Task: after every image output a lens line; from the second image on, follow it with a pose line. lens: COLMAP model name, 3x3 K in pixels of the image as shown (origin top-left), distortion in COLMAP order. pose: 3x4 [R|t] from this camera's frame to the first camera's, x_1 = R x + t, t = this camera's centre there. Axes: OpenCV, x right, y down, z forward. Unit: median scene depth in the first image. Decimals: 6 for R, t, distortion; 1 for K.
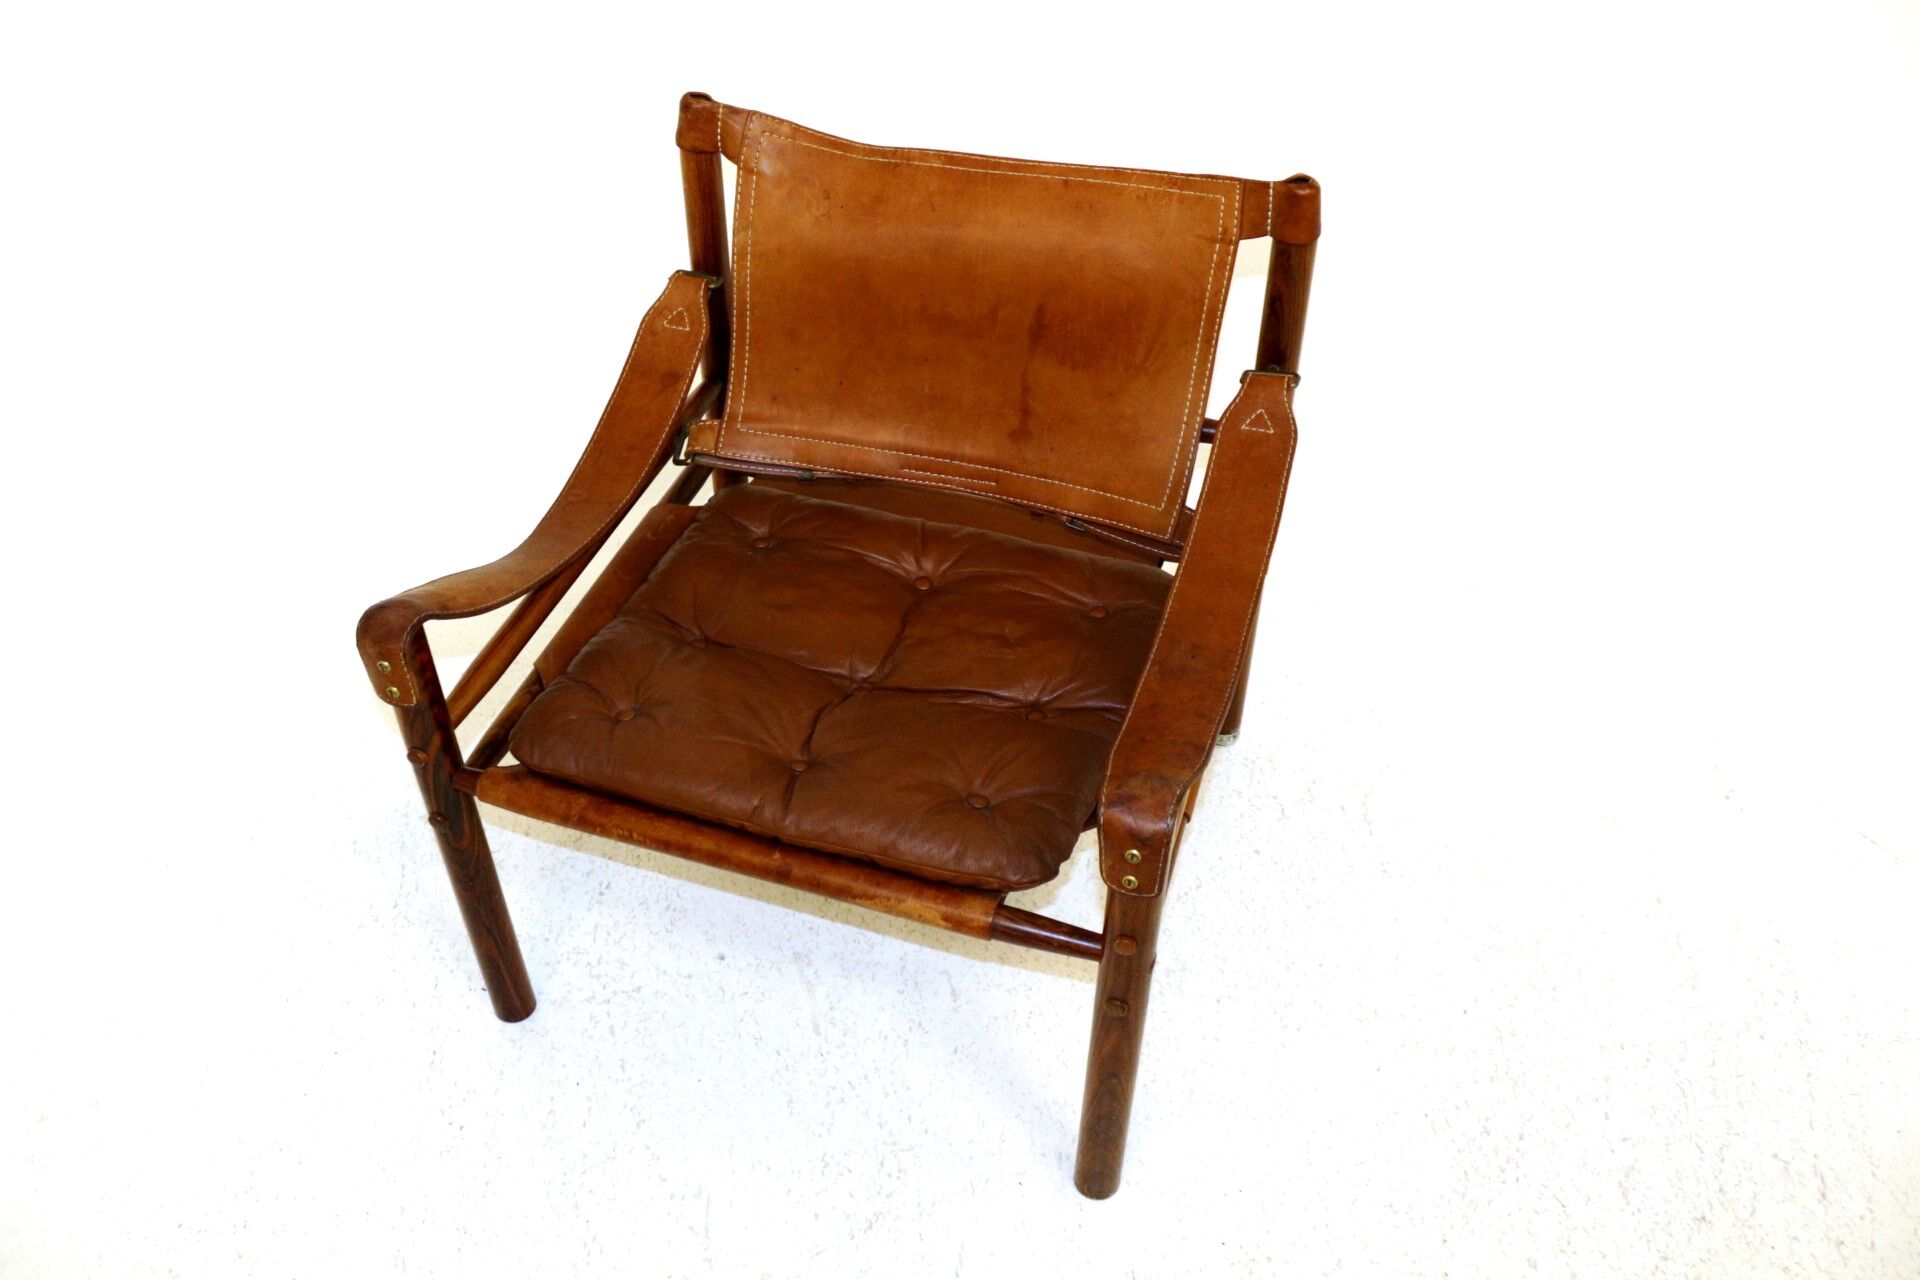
lens RADIAL K [[1569.3, 0, 951.4], [0, 1569.3, 643.4], [0, 0, 1]] dist [-0.092101, 0.002088]
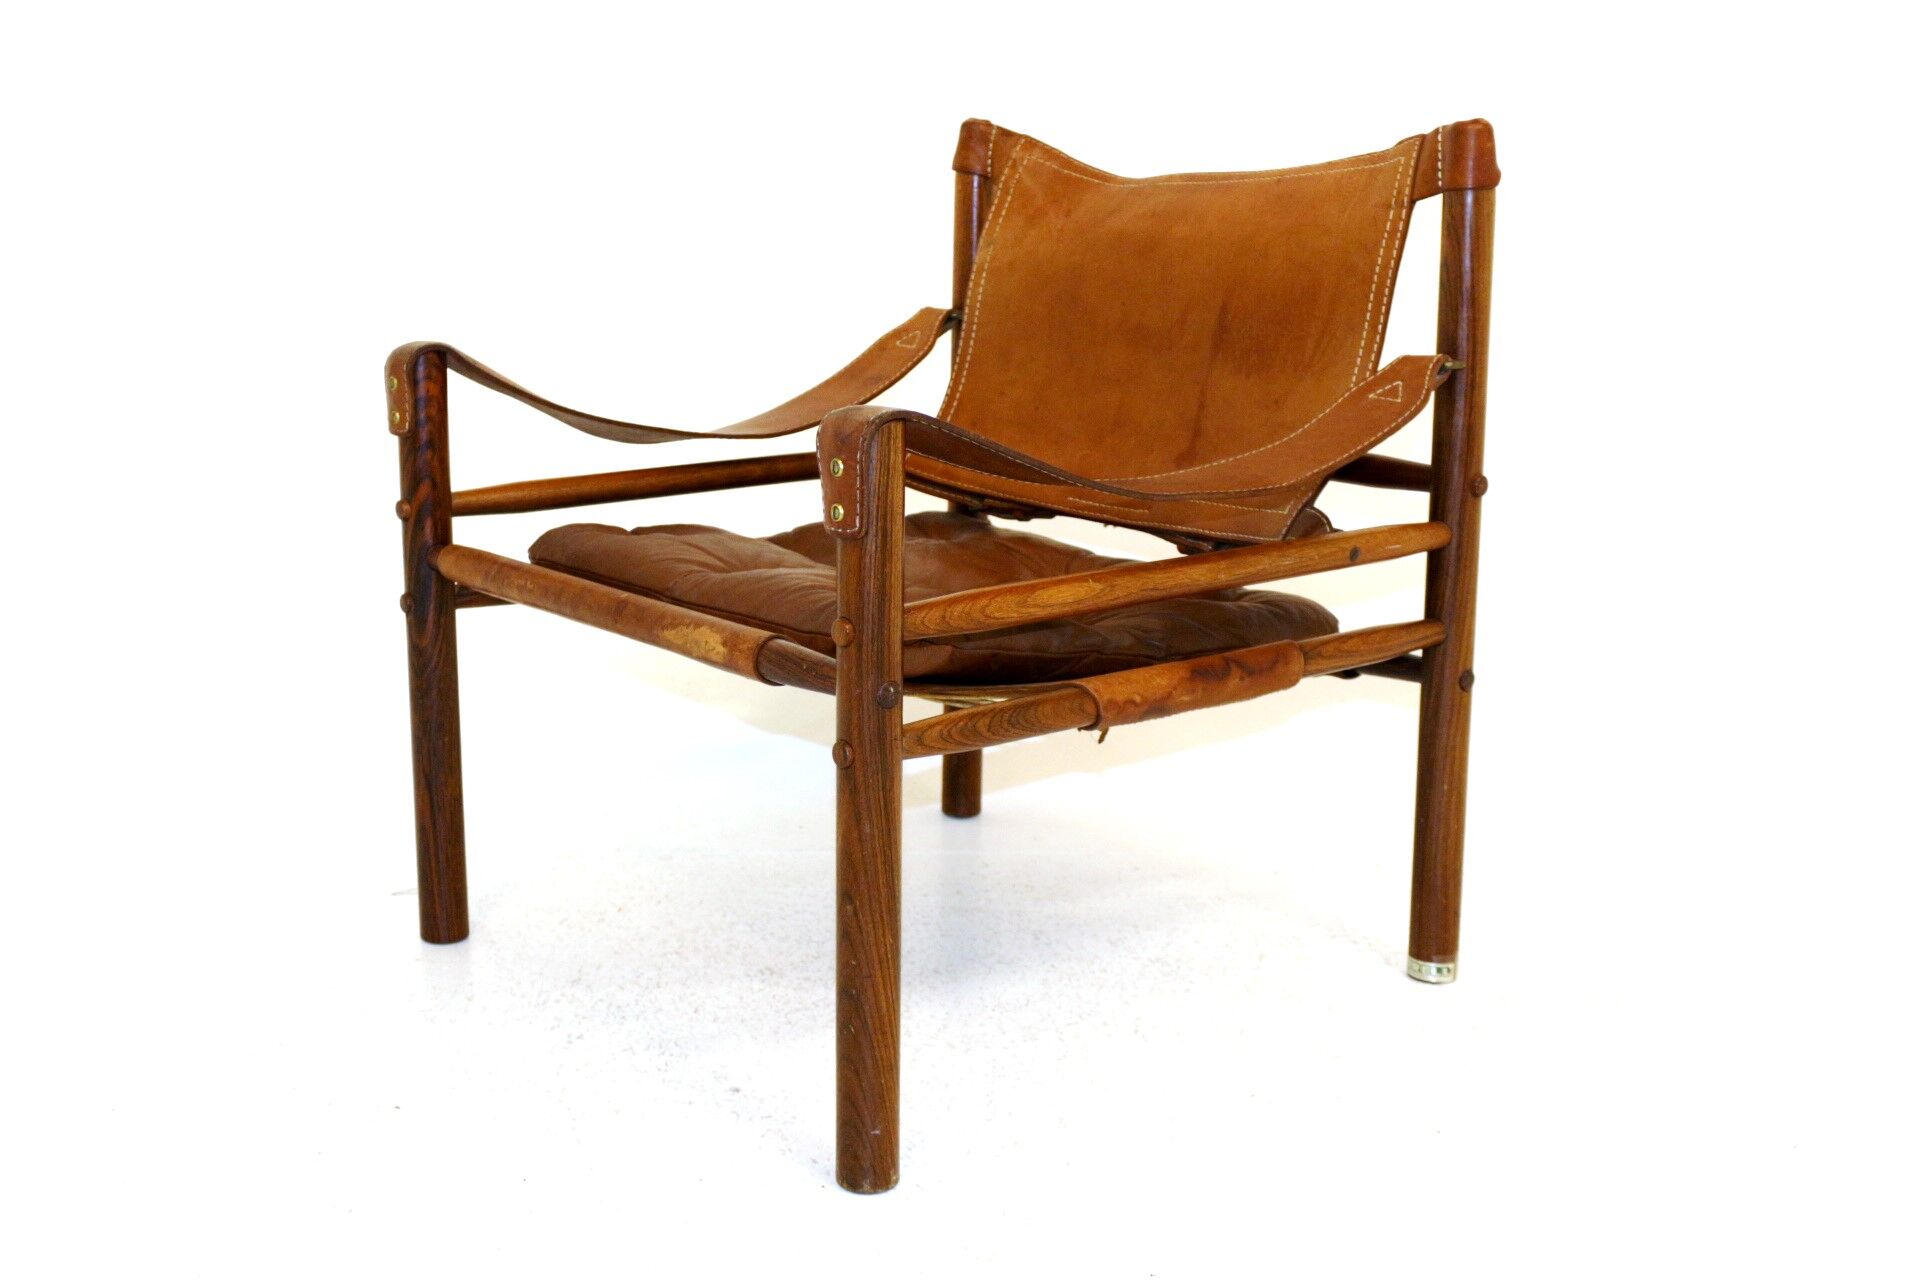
lens RADIAL K [[2306.0, 0, 964.8], [0, 2306.0, 635.2], [0, 0, 1]] dist [-0.036088, 0.000000]
pose [[0.853400, 0.125957, -0.505809, 0.618345], [-0.366465, 0.835054, -0.410352, 0.533573], [0.370691, 0.535556, 0.758794, 0.054842]]
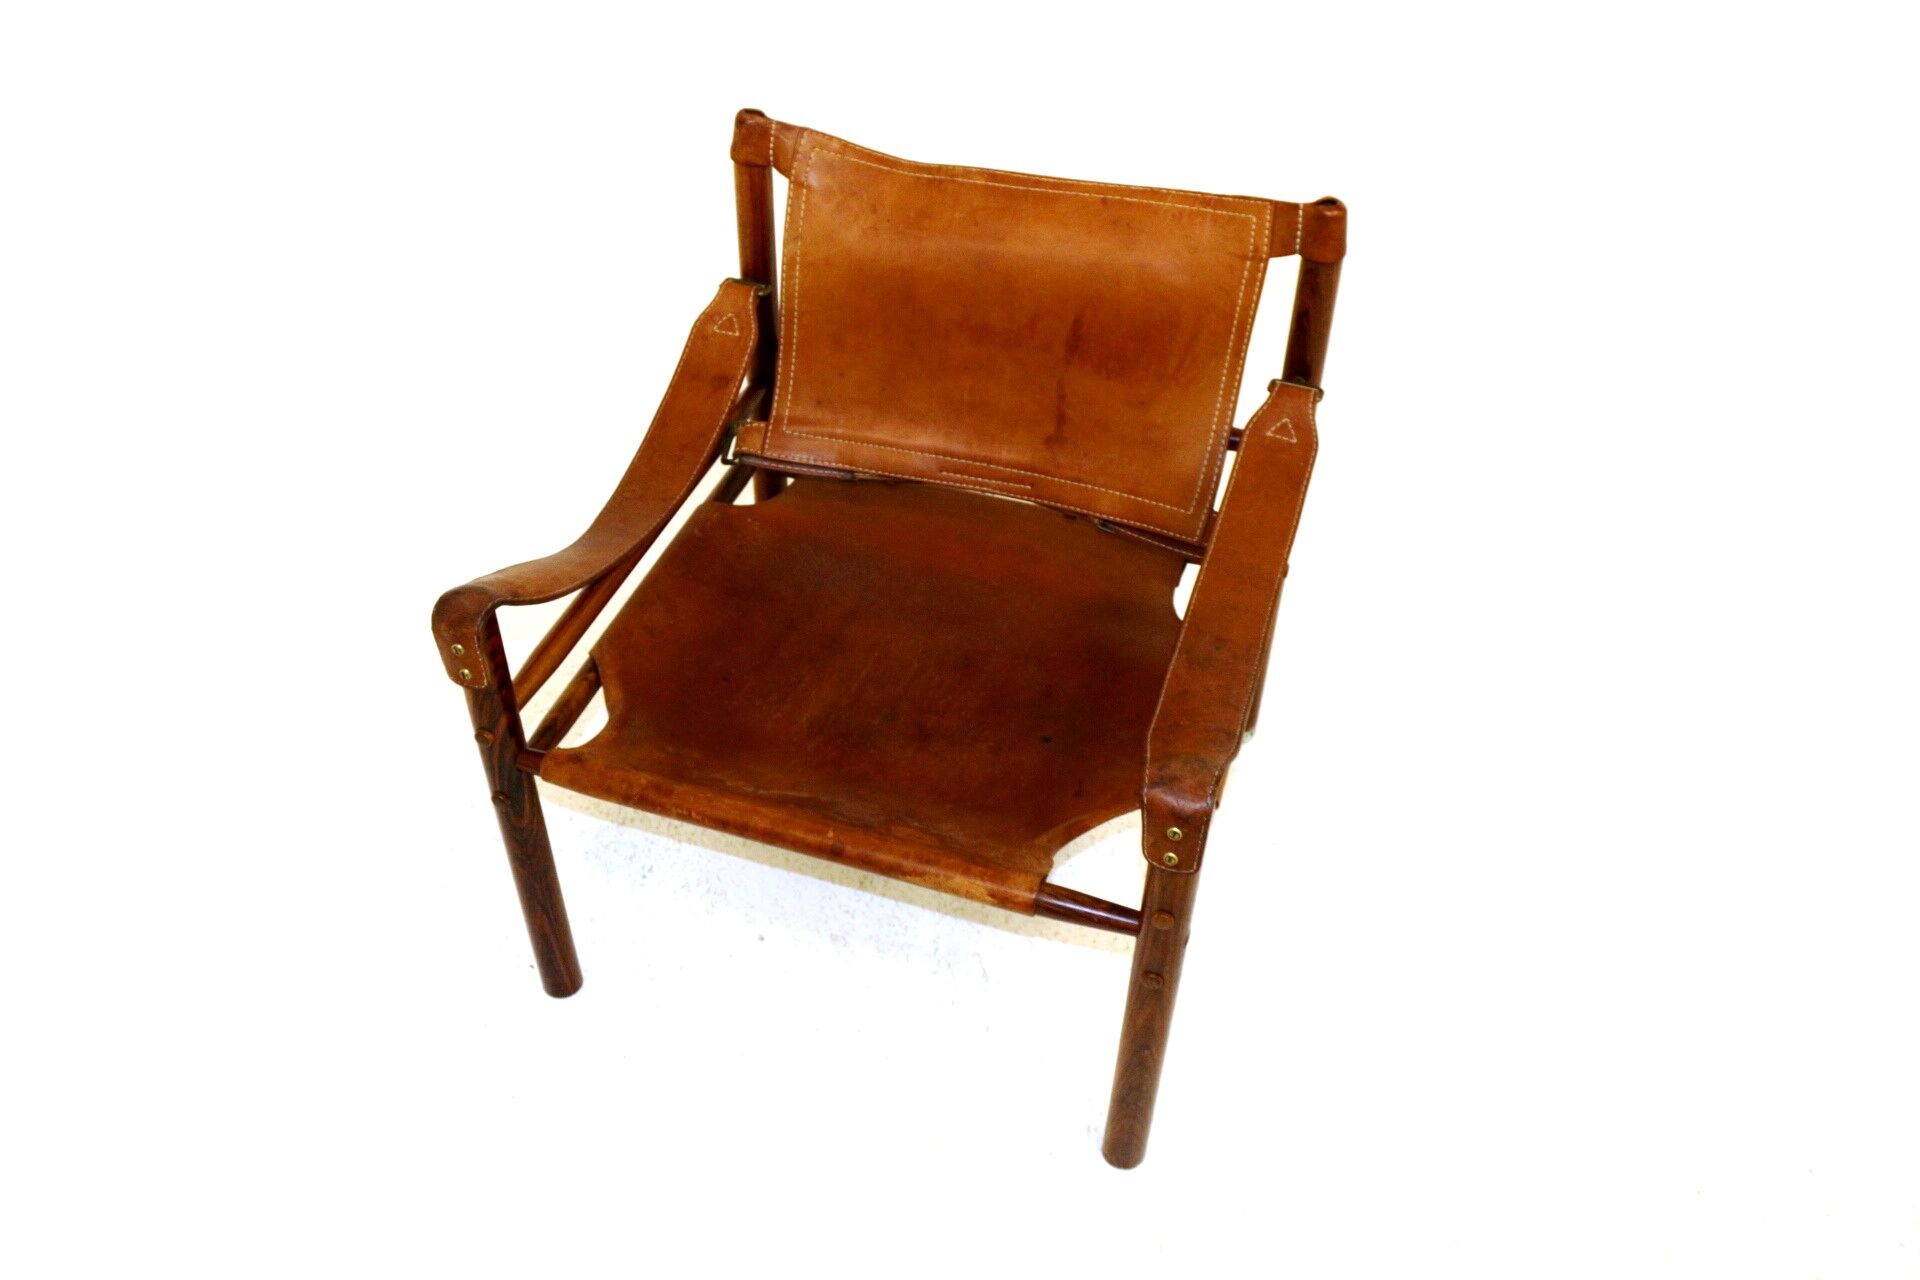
lens RADIAL K [[1569.3, 0, 957.8], [0, 1569.3, 643.8], [0, 0, 1]] dist [-0.092101, 0.002088]
pose [[0.999843, 0.012741, 0.012337, -0.033793], [-0.012634, 0.999883, -0.008671, 0.013199], [-0.012446, 0.008513, 0.999886, -0.046933]]
